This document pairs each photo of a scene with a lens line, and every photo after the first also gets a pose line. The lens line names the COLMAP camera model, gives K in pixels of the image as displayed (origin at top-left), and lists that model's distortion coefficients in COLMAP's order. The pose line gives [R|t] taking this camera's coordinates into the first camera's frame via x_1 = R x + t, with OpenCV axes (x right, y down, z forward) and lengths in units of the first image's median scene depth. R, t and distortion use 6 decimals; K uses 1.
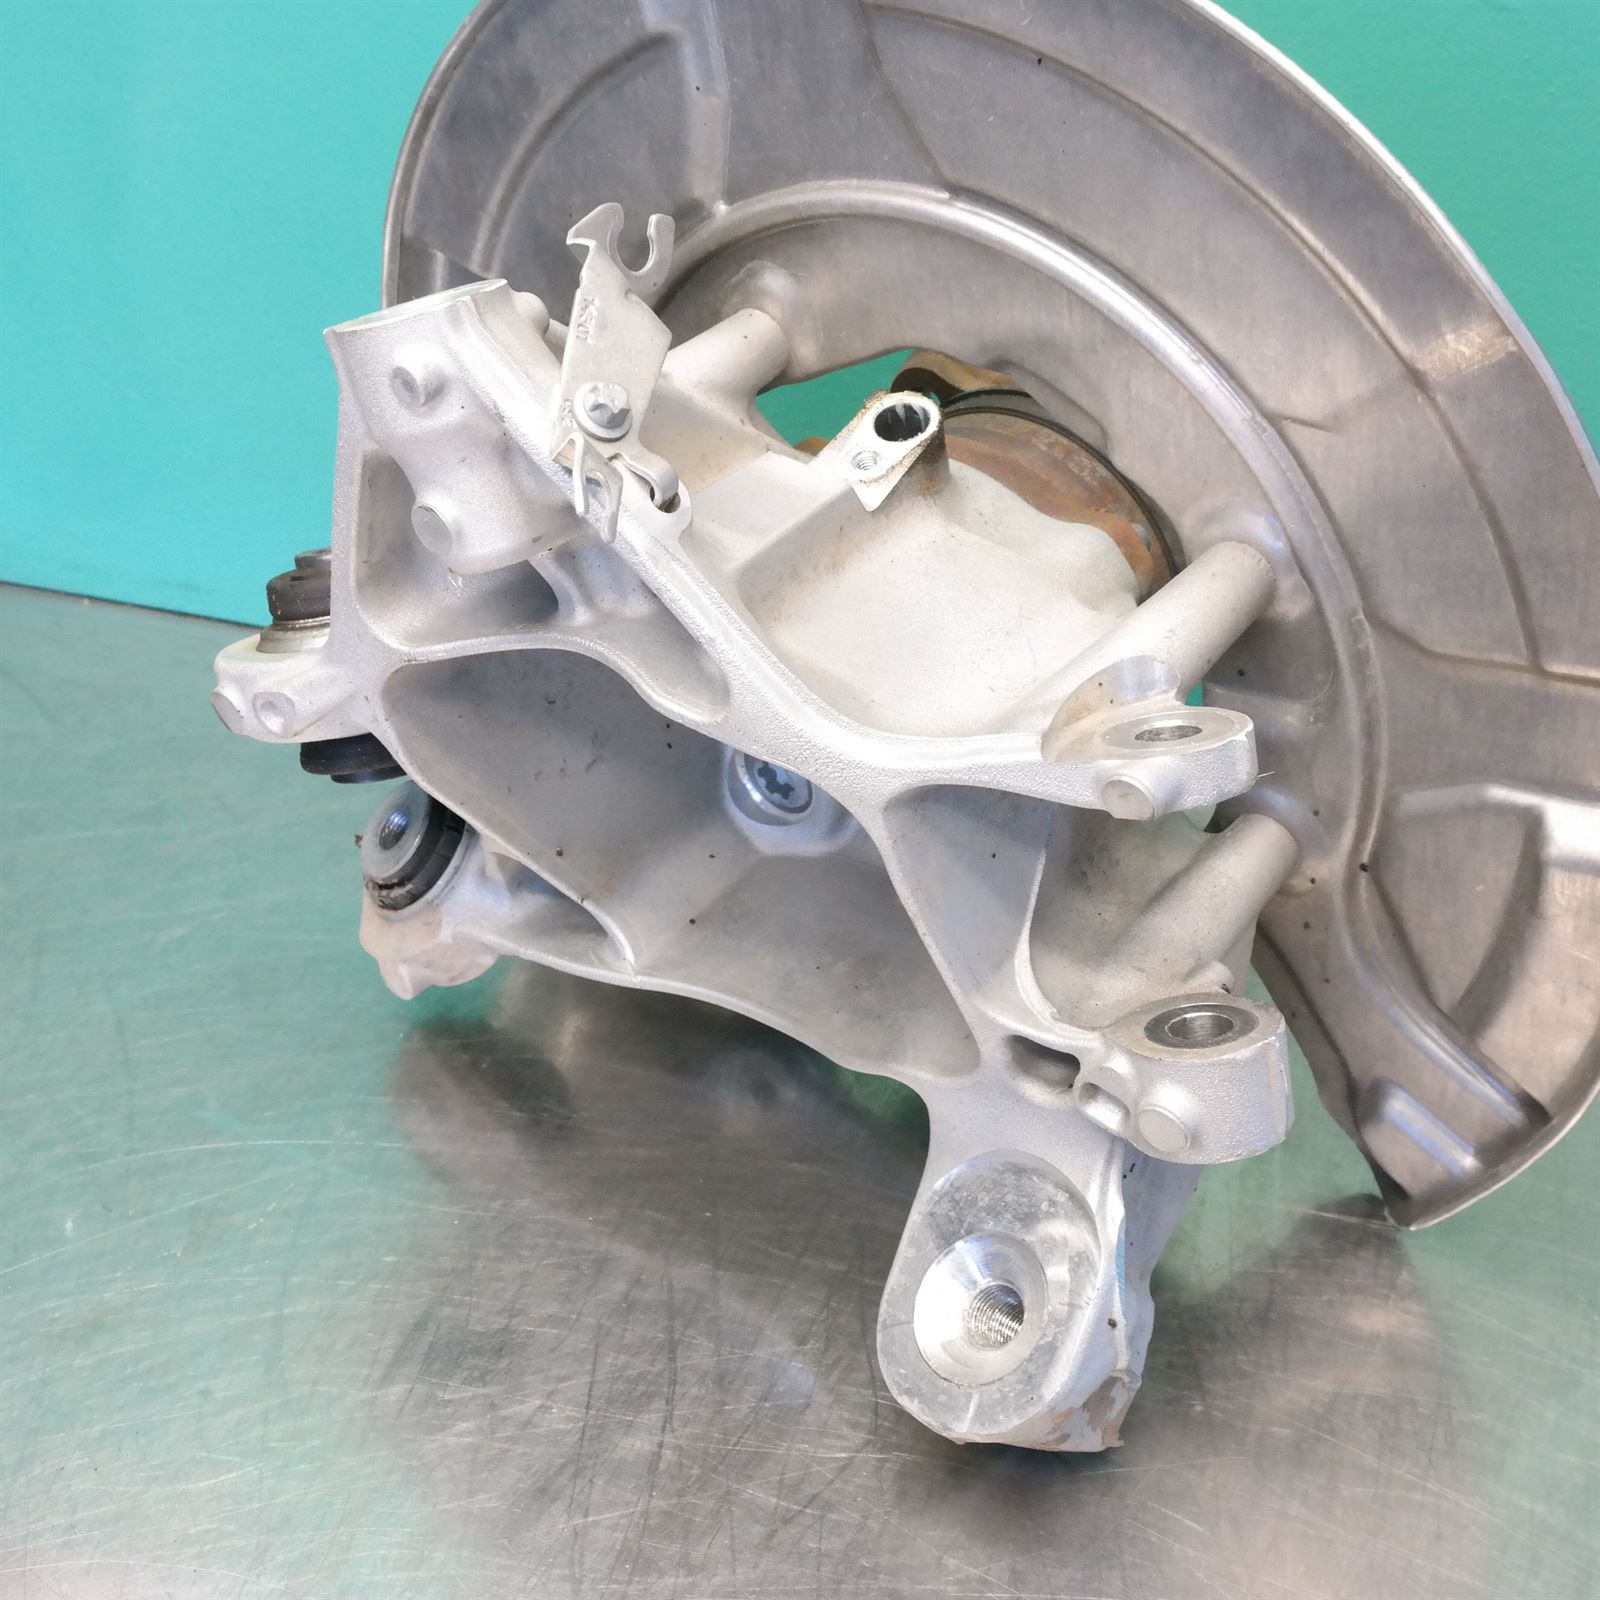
lens RADIAL K [[2143.5, 0, 796.6], [0, 2143.5, 802.1], [0, 0, 1]] dist [0.015549, 0.000000]
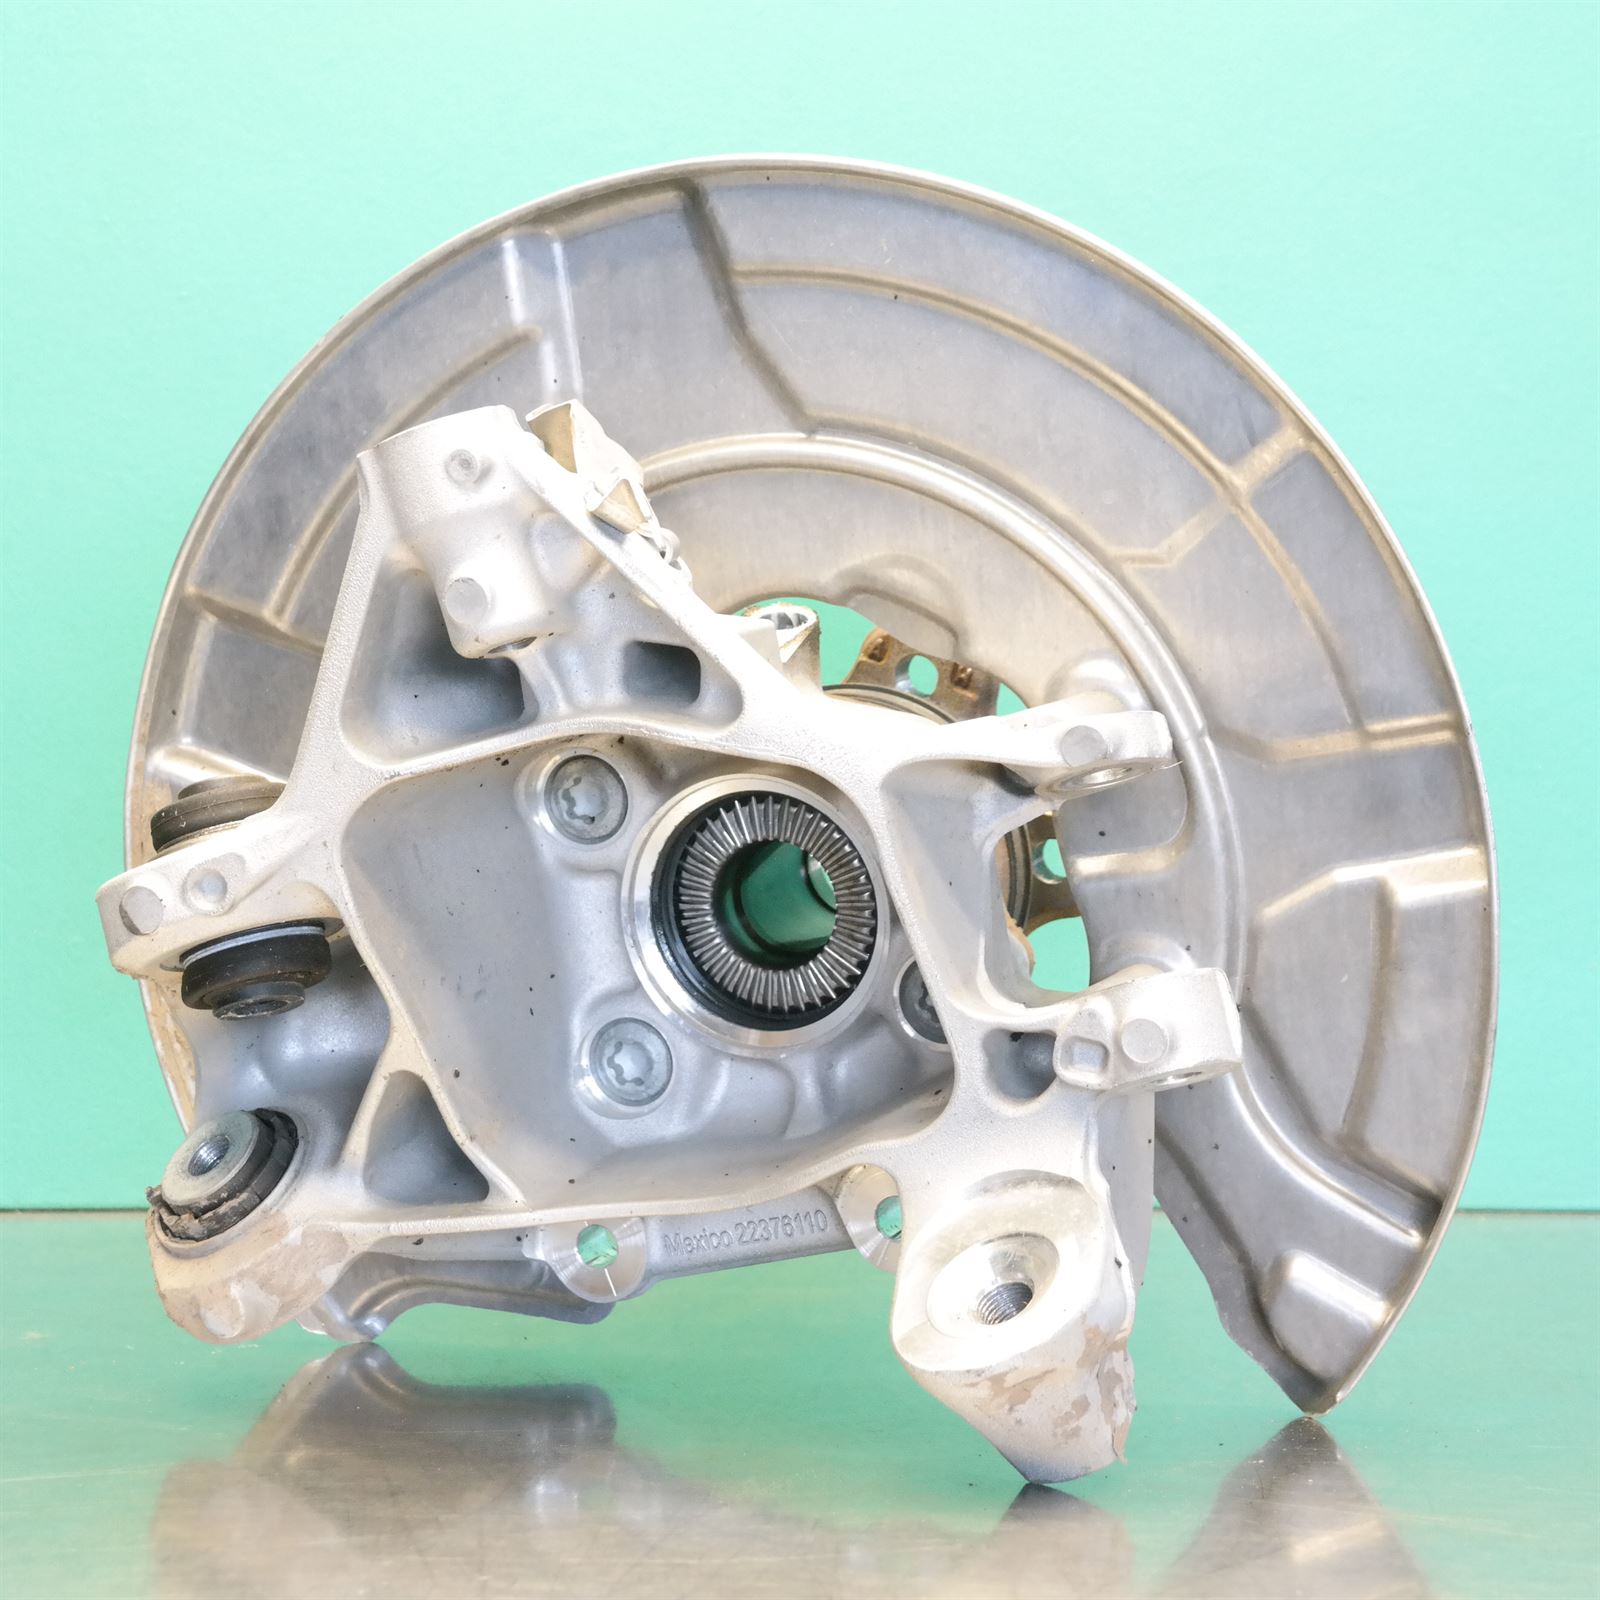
lens RADIAL K [[4680.7, 0, 803.4], [0, 4680.7, 801.9], [0, 0, 1]] dist [0.239045, 0.000000]
pose [[0.957145, 0.004131, 0.289579, -0.630005], [0.138655, 0.871317, -0.470725, 1.027601], [-0.254259, 0.490704, 0.833404, -0.961653]]
